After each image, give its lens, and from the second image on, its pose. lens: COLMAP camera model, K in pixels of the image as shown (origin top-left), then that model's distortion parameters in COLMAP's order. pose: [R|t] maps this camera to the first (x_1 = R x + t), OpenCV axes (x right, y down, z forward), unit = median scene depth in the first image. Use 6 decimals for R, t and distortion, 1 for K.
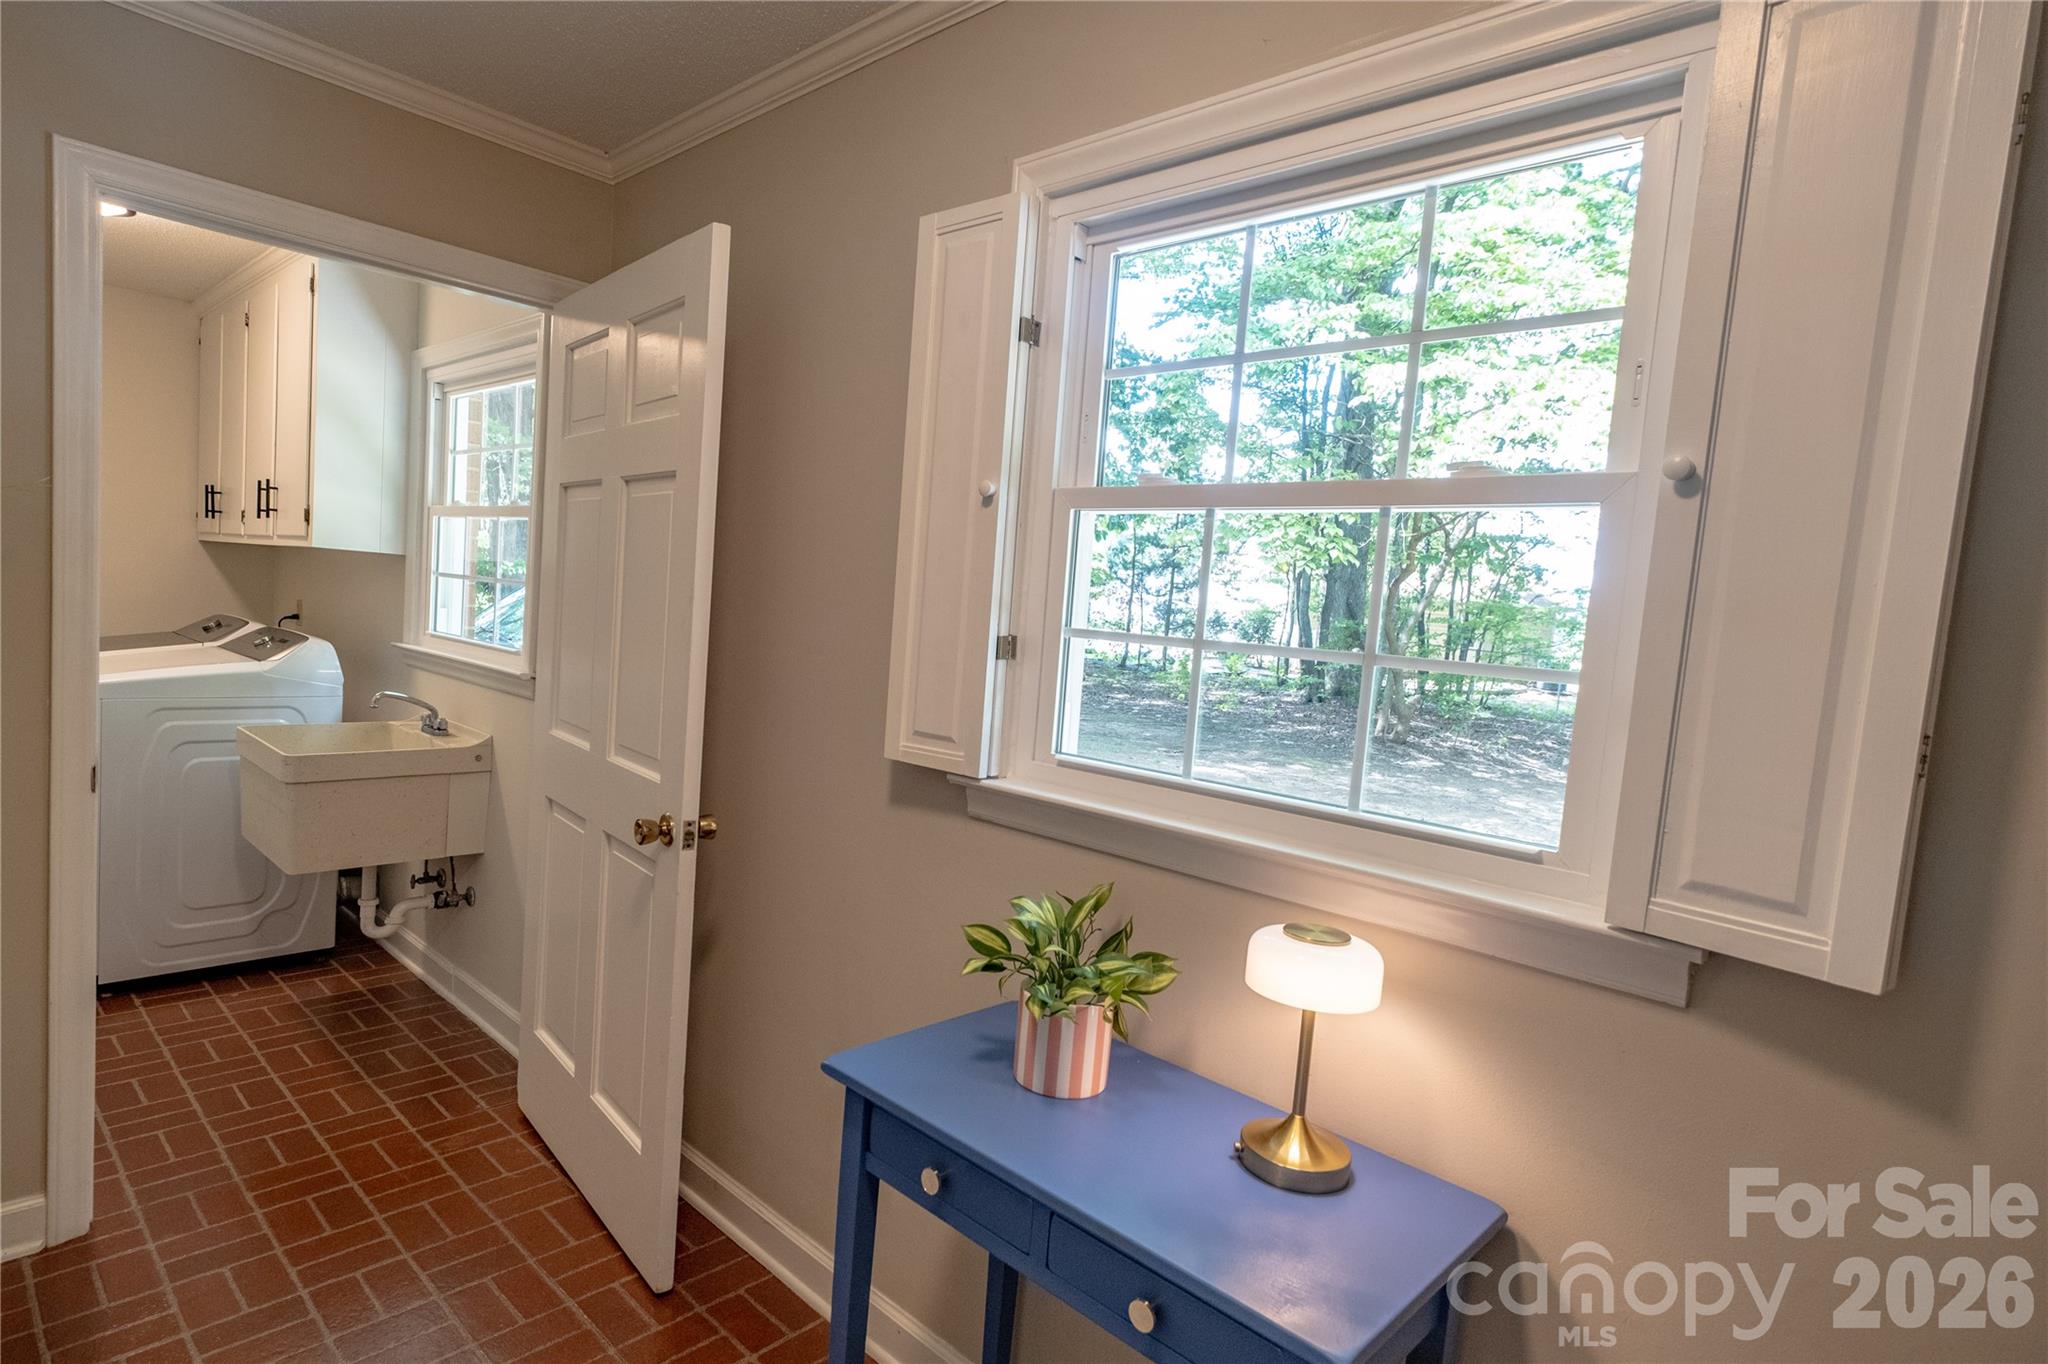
lens RADIAL K [[1056.3, 0, 1016.4], [0, 1056.3, 685.7], [0, 0, 1]] dist [-0.023353, -0.000555]
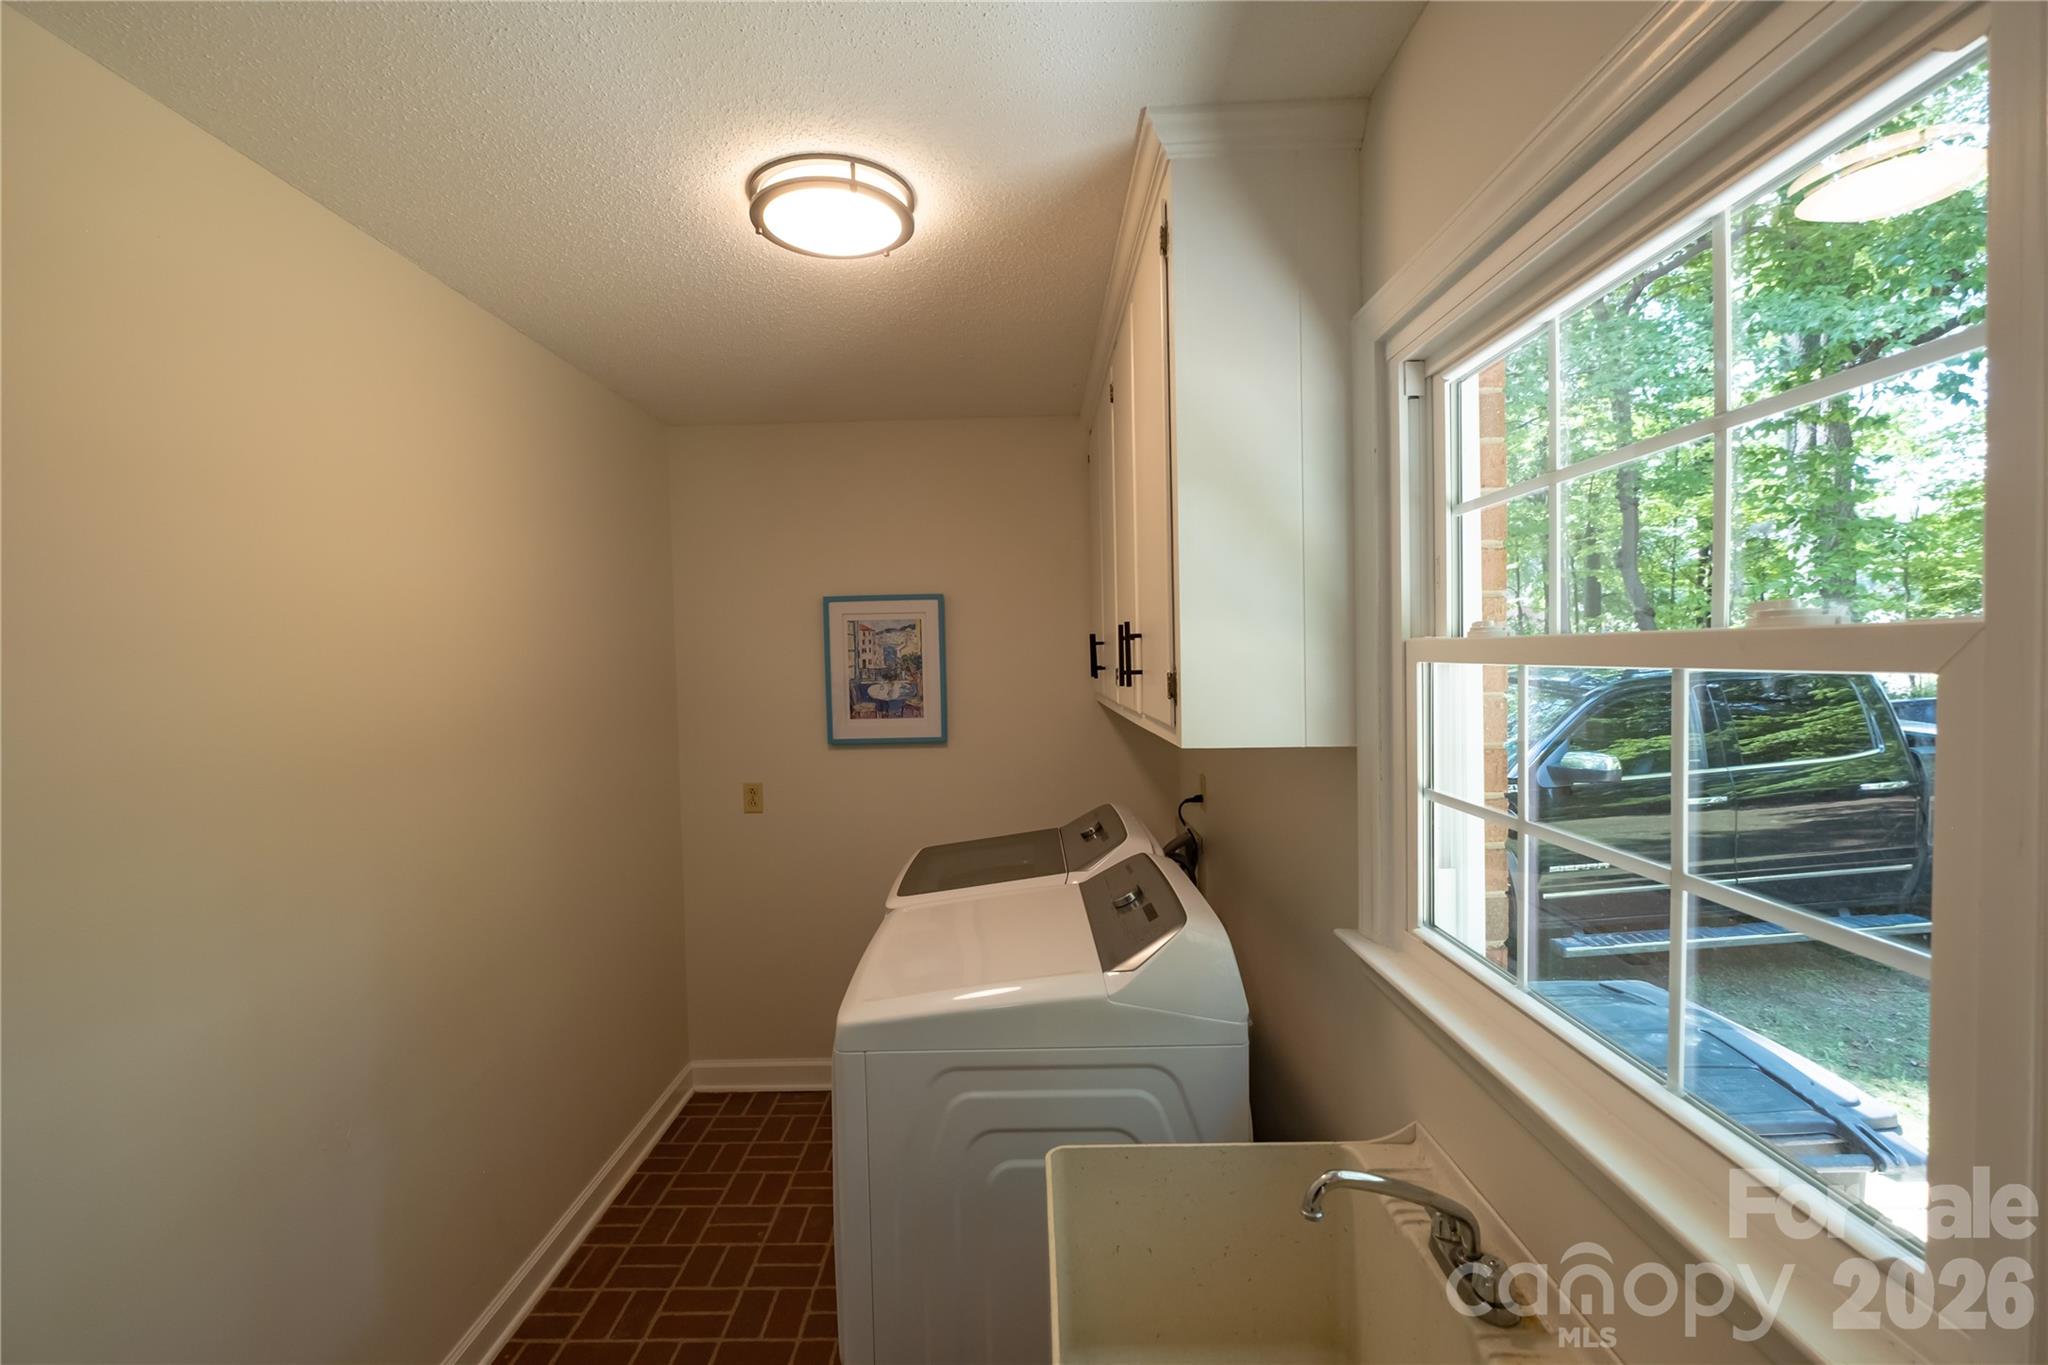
lens RADIAL K [[888.1, 0, 1021.1], [0, 888.1, 680.1], [0, 0, 1]] dist [-0.000380, 0.000051]
pose [[0.662088, -0.069778, -0.746170, -0.391081], [0.008661, 0.996302, -0.085484, -0.124489], [0.749376, 0.050135, 0.660244, 0.634978]]
